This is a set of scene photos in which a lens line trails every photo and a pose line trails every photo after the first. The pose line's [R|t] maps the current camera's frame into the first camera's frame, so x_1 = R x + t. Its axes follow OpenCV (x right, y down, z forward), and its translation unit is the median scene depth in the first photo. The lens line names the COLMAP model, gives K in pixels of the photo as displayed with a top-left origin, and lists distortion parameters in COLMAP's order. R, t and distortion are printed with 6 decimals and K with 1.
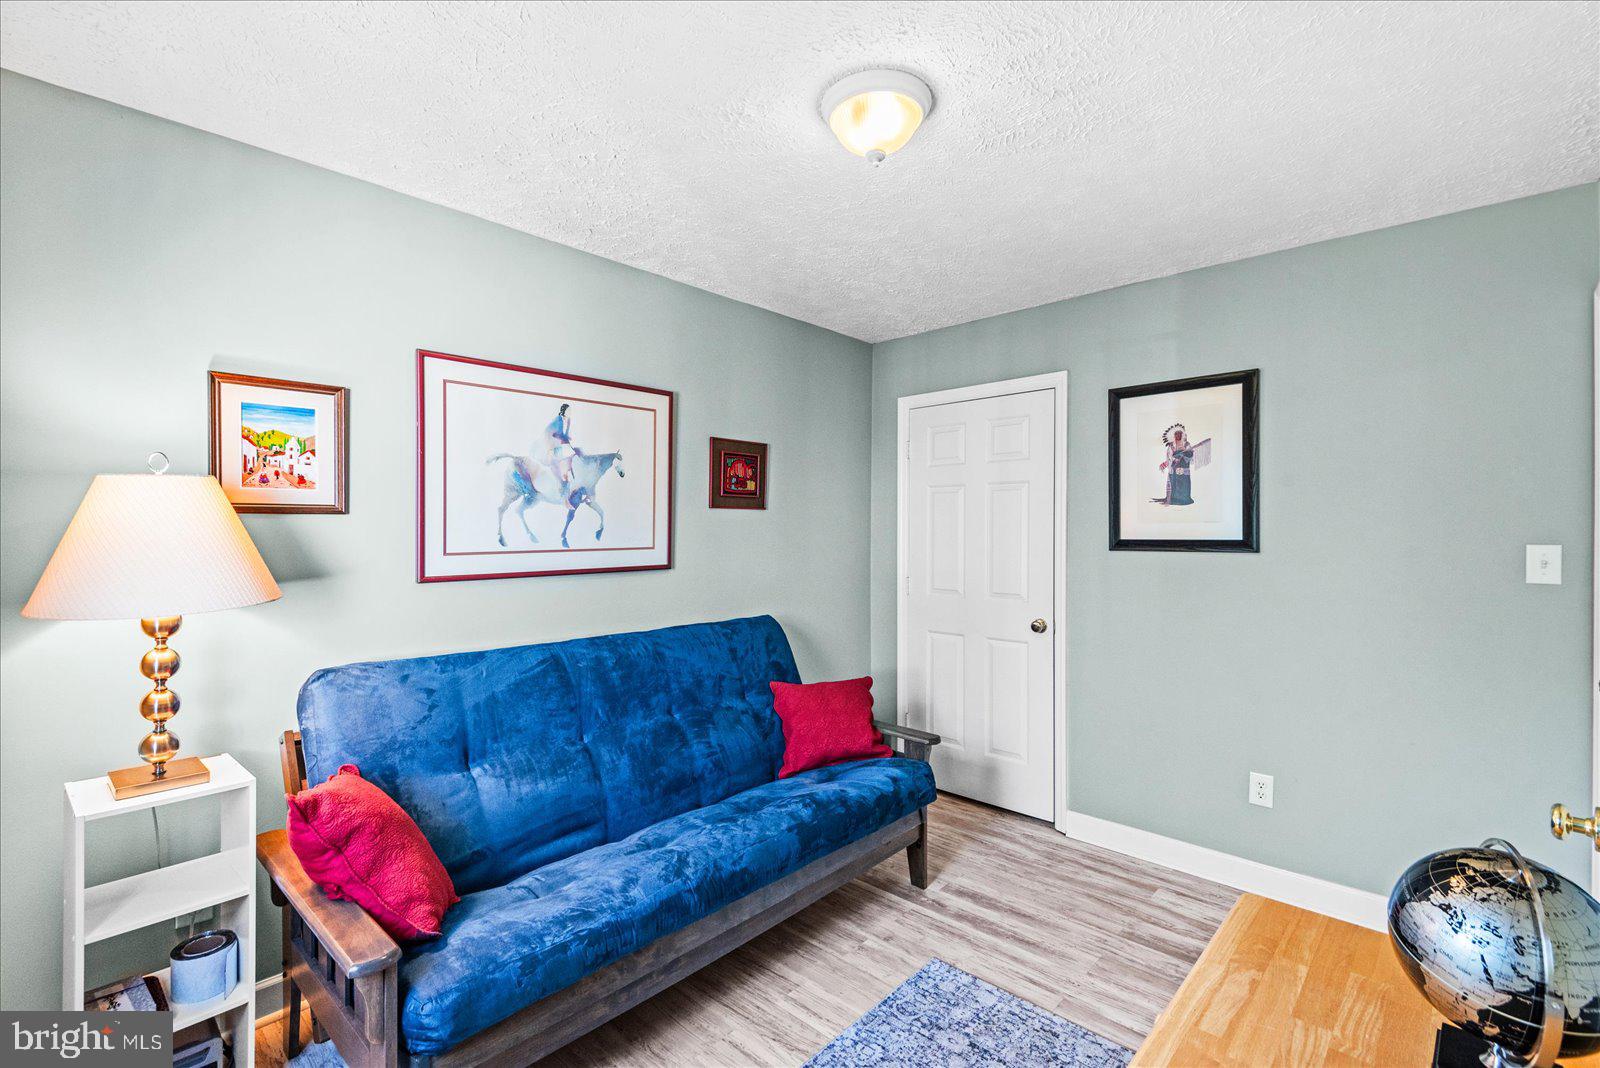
lens RADIAL K [[717.6, 0, 795.4], [0, 717.6, 529.5], [0, 0, 1]] dist [0.001458, -0.000693]
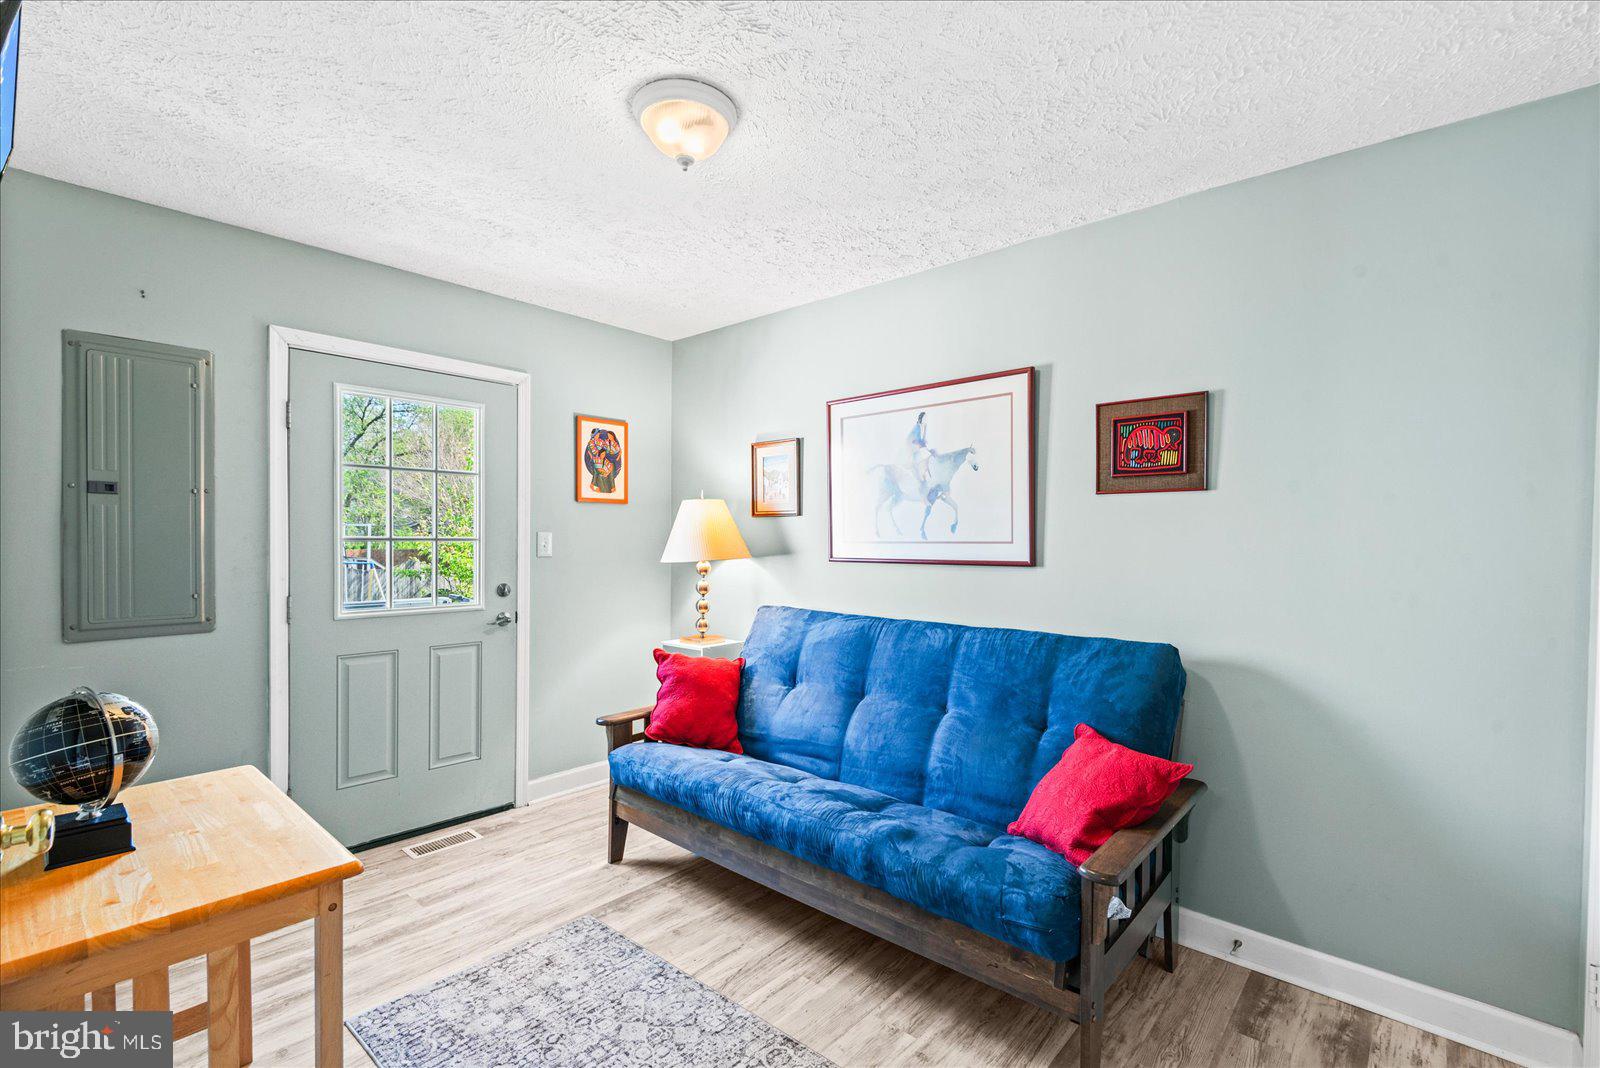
lens RADIAL K [[717.6, 0, 794.9], [0, 717.6, 540.2], [0, 0, 1]] dist [0.001458, -0.000693]
pose [[0.012367, 0.000547, -0.999923, 0.789061], [-0.004400, 0.999990, 0.000492, 0.026040], [0.999914, 0.004394, 0.012369, 0.768256]]
